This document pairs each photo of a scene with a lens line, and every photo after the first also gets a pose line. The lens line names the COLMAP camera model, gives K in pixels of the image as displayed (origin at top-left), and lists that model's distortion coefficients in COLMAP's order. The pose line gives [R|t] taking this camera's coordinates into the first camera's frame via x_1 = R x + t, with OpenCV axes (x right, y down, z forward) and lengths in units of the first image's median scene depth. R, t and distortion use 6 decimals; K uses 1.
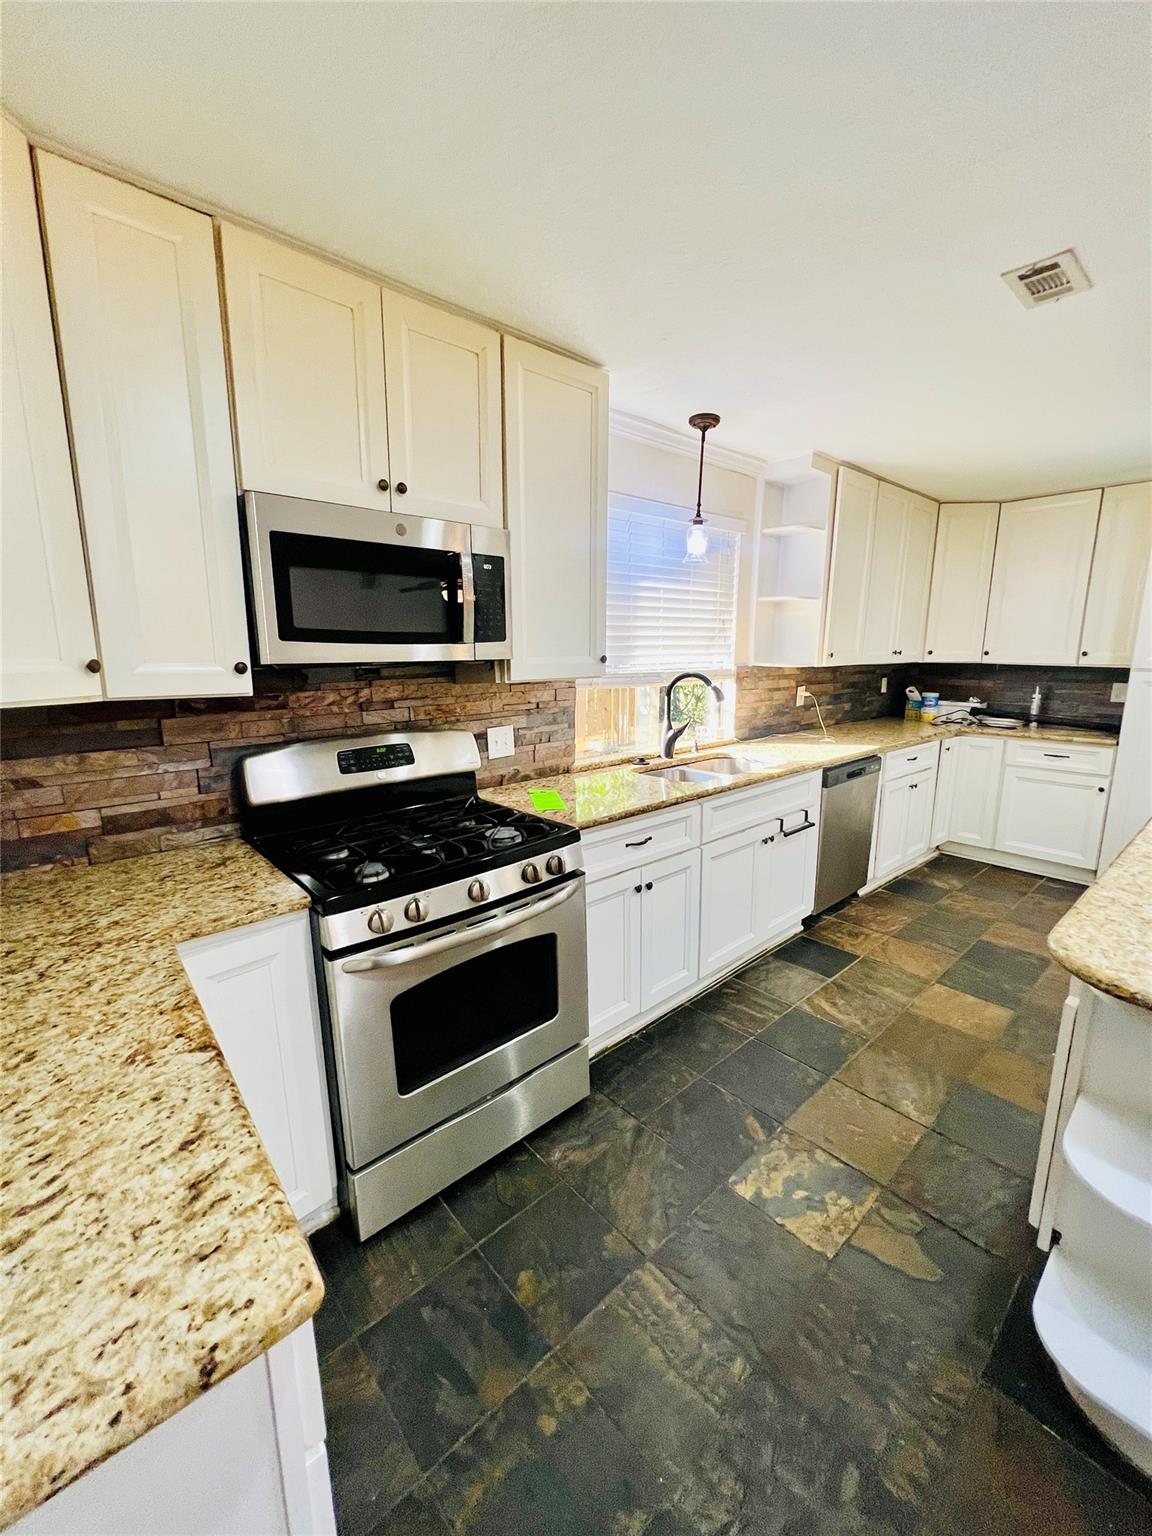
lens RADIAL K [[615.7, 0, 576.1], [0, 615.7, 764.9], [0, 0, 1]] dist [-0.001374, 0.000399]
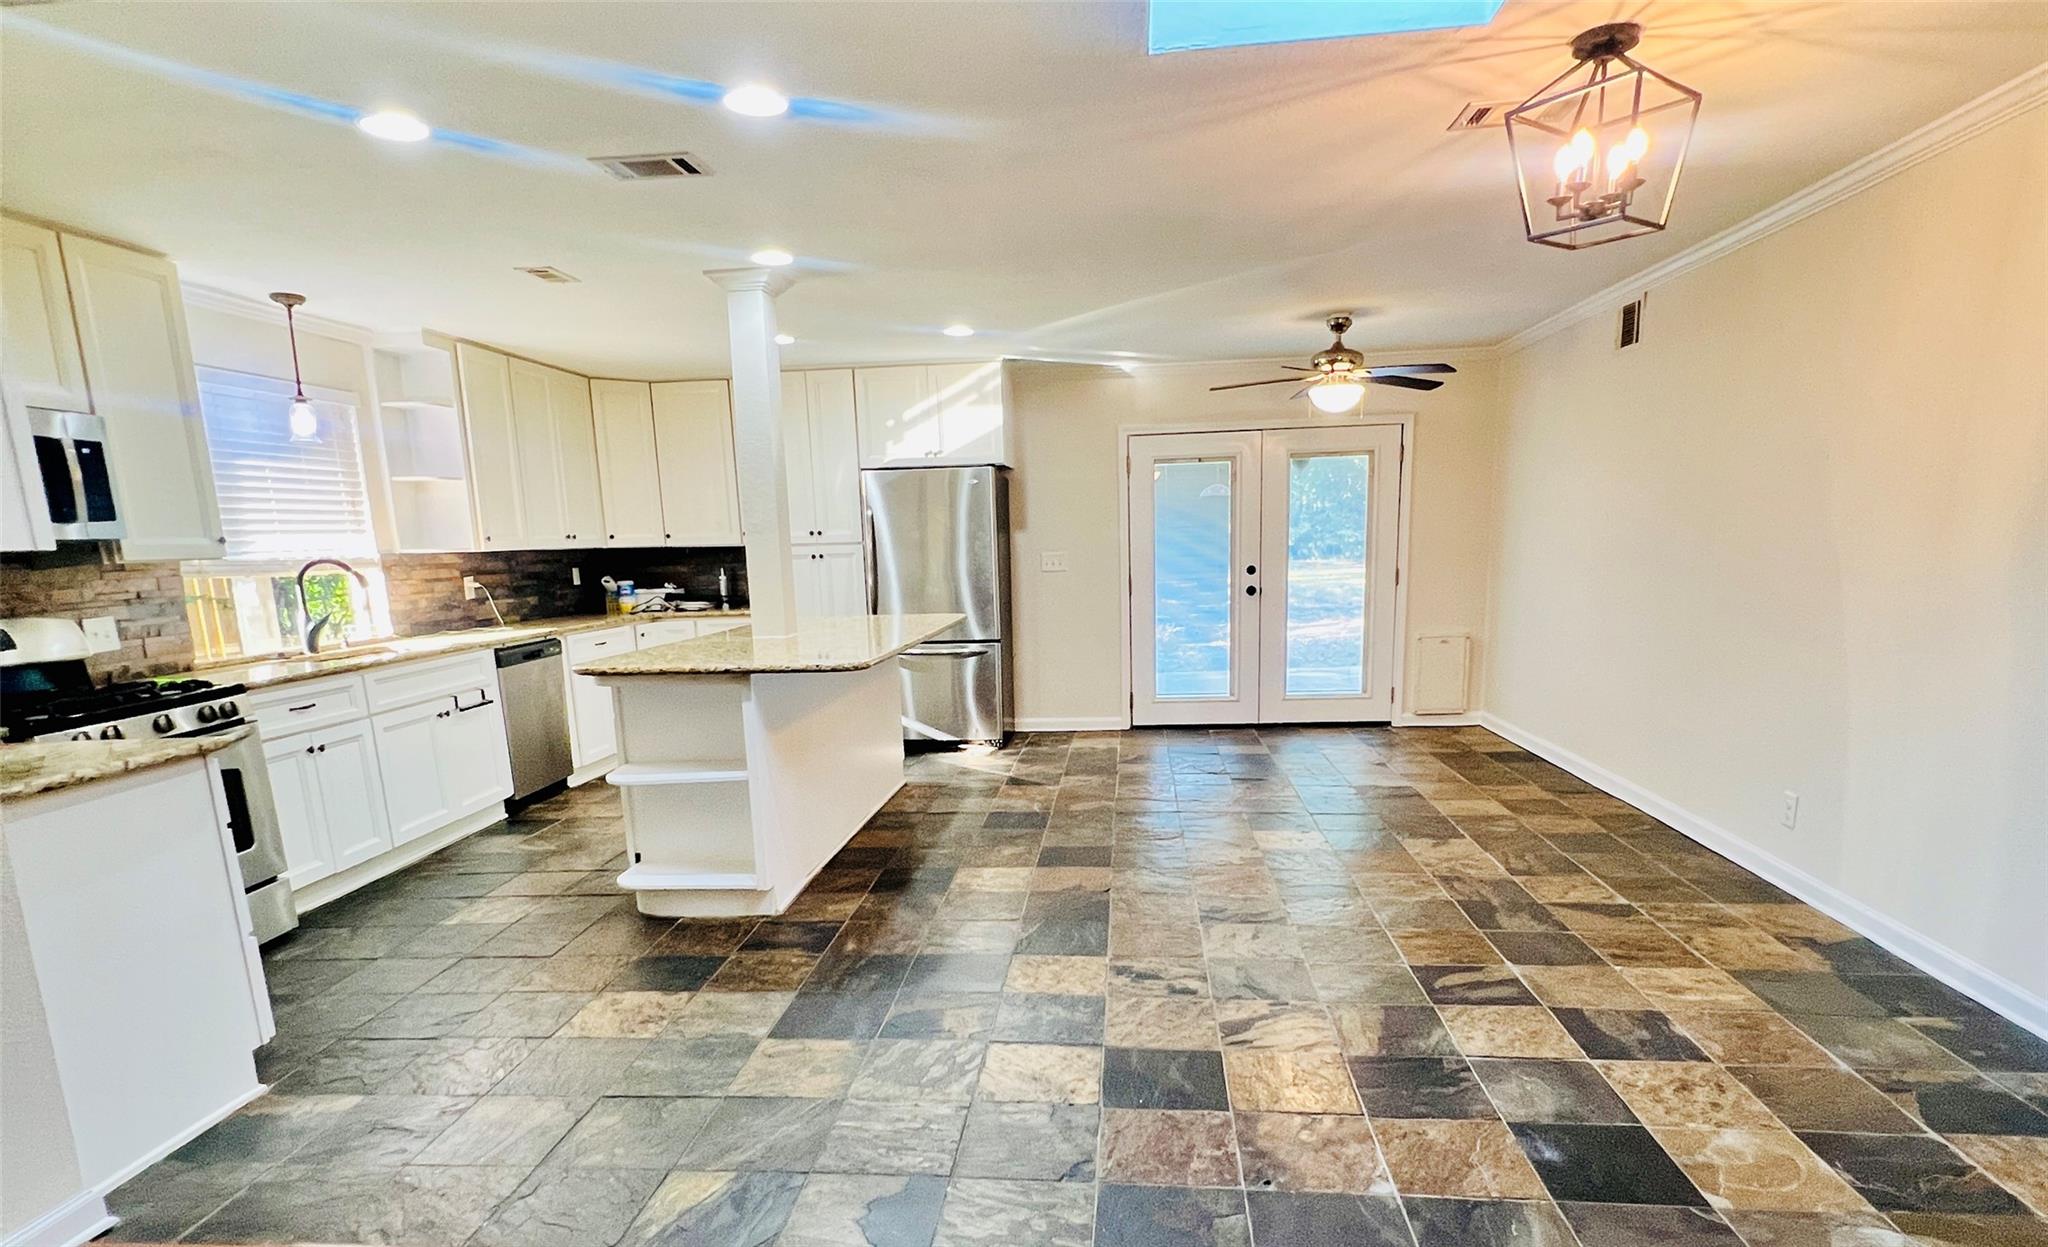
lens RADIAL K [[1108.1, 0, 1039.1], [0, 1108.1, 769.6], [0, 0, 1]] dist [0.002455, 0.000254]
pose [[0.720918, -0.163484, 0.673462, -0.196734], [0.160402, 0.984752, 0.067345, 0.205933], [-0.674202, 0.059474, 0.736148, -0.864811]]
